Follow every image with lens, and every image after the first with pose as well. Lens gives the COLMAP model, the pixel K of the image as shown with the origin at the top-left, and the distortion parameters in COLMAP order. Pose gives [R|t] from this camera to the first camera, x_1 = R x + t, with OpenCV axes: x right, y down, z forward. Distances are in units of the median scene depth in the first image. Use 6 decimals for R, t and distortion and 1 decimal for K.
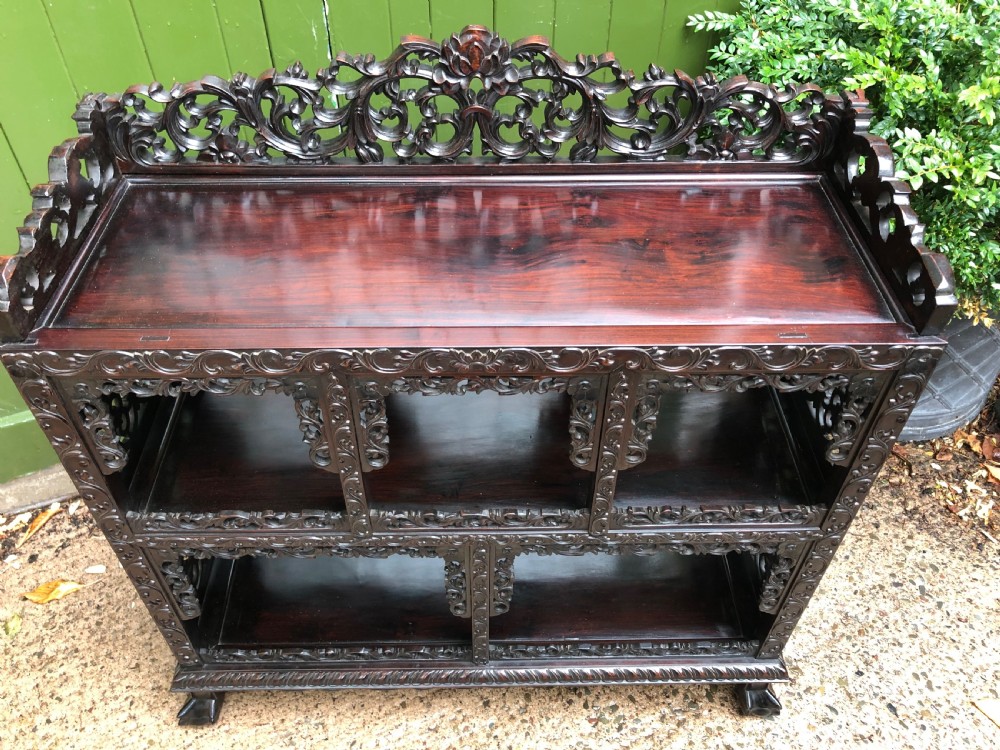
lens RADIAL K [[820.8, 0, 496.7], [0, 820.8, 367.5], [0, 0, 1]] dist [0.003078, 0.035949]
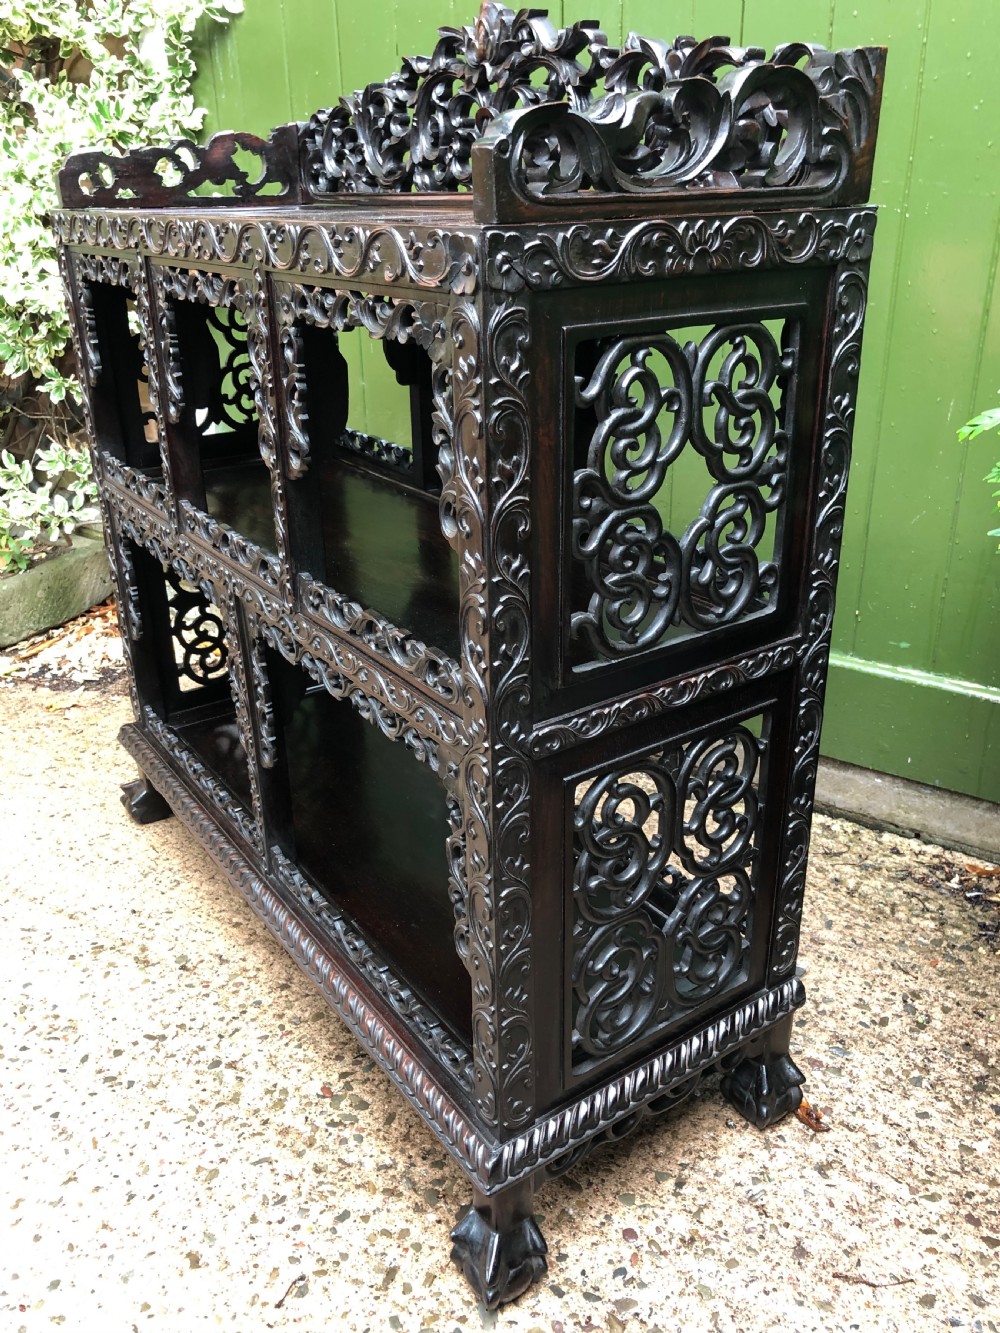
lens RADIAL K [[1094.8, 0, 507.1], [0, 1094.8, 662.1], [0, 0, 1]] dist [0.012142, 0.013925]
pose [[0.552567, 0.318411, -0.770249, 0.999437], [-0.574460, 0.815074, -0.075169, 0.208578], [0.603875, 0.484013, 0.633297, 0.558701]]
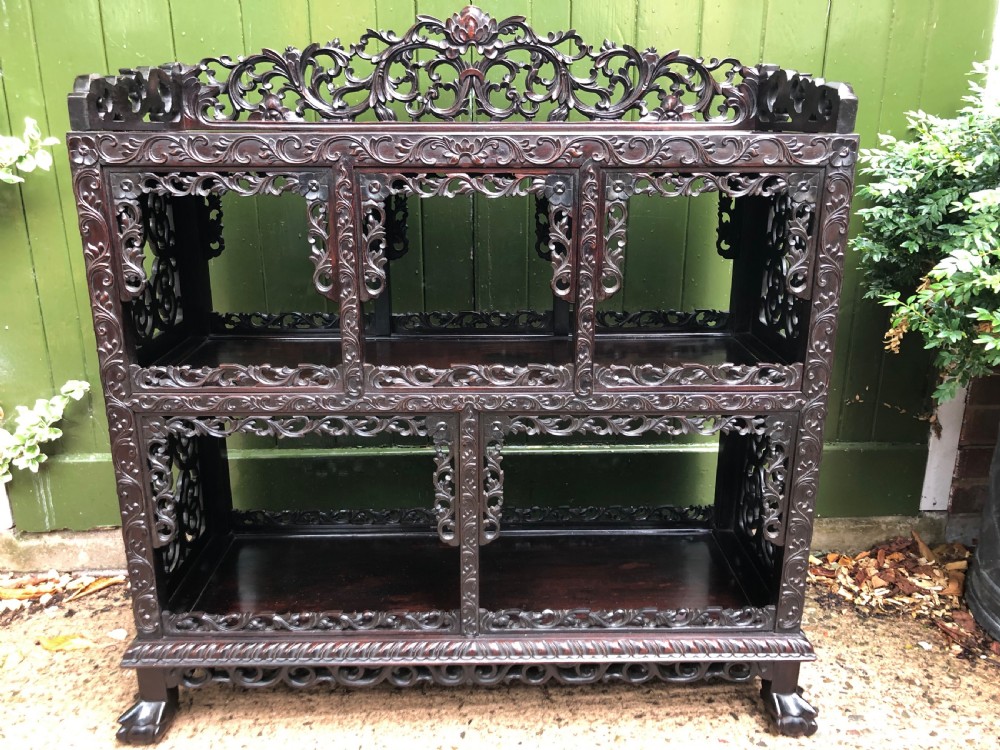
lens RADIAL K [[823.2, 0, 503.4], [0, 823.2, 367.6], [0, 0, 1]] dist [0.009080, 0.010913]
pose [[0.999985, -0.003231, -0.004469, 0.028207], [0.000704, 0.878636, -0.477492, 0.685953], [0.005470, 0.477481, 0.878625, 0.085584]]
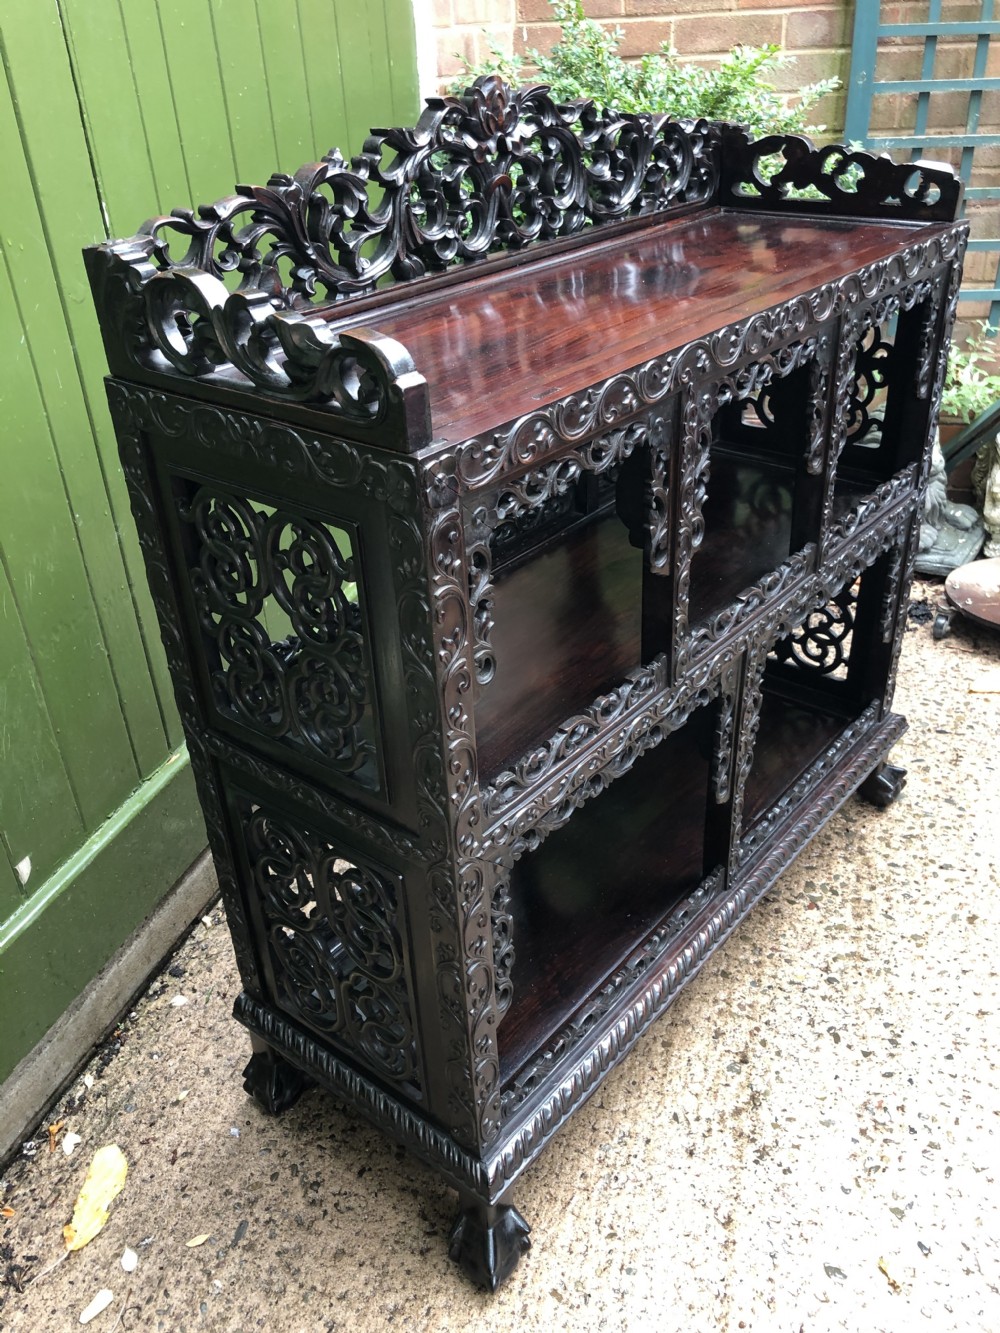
lens RADIAL K [[1097.3, 0, 498.7], [0, 1097.3, 662.8], [0, 0, 1]] dist [0.009080, 0.010913]
pose [[0.652199, -0.416961, 0.633072, -0.931620], [0.569621, 0.820599, -0.046358, 0.145277], [-0.500169, 0.390846, 0.772703, 0.303372]]
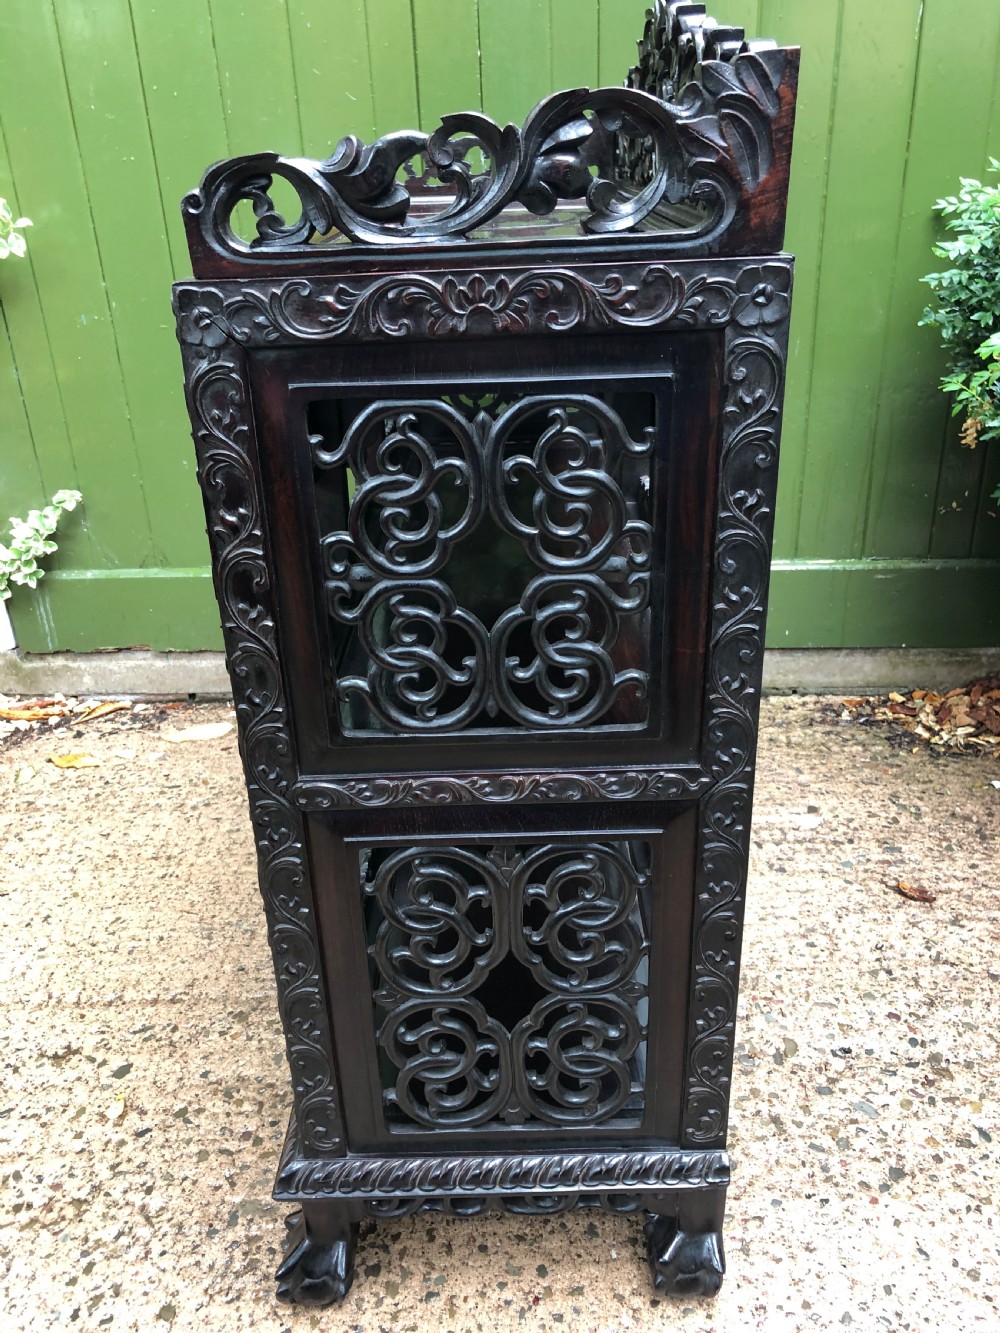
lens RADIAL K [[1097.3, 0, 498.7], [0, 1097.3, 662.8], [0, 0, 1]] dist [0.009080, 0.010913]
pose [[0.904204, 0.146808, -0.401077, 0.505025], [-0.270223, 0.923861, -0.271035, 0.573809], [0.330750, 0.353451, 0.875030, 0.129090]]
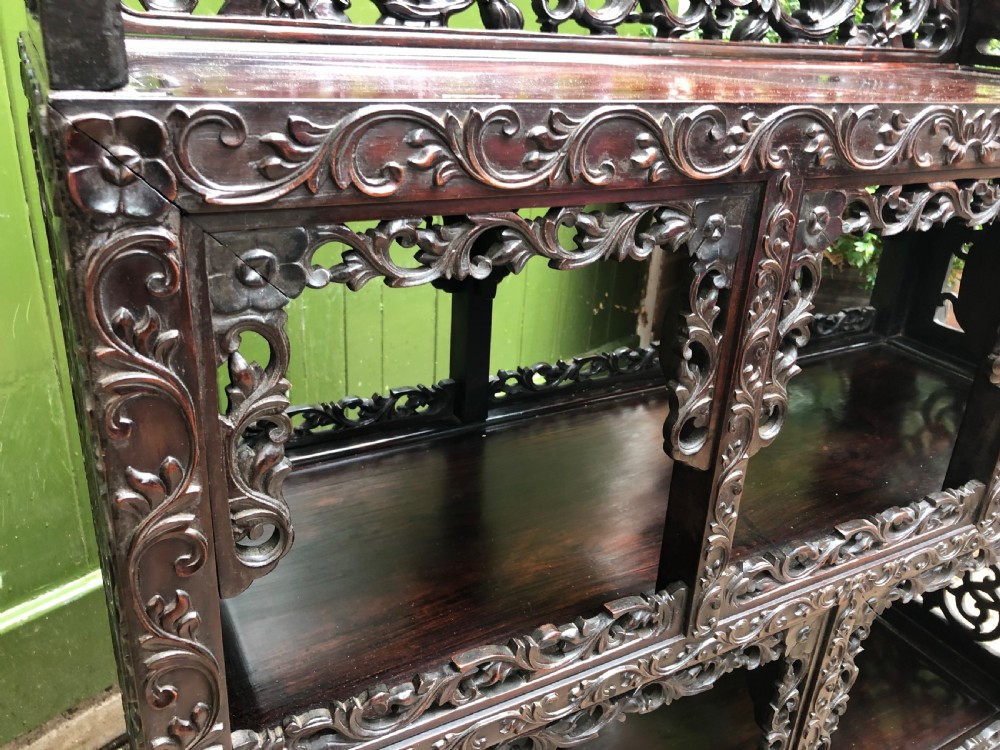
lens RADIAL K [[836.1, 0, 513.4], [0, 836.1, 363.9], [0, 0, 1]] dist [0.002020, 0.003357]
pose [[0.876018, -0.146201, 0.459584, -0.490352], [0.298173, 0.913176, -0.277854, 0.166827], [-0.379058, 0.380440, 0.843552, 0.565905]]
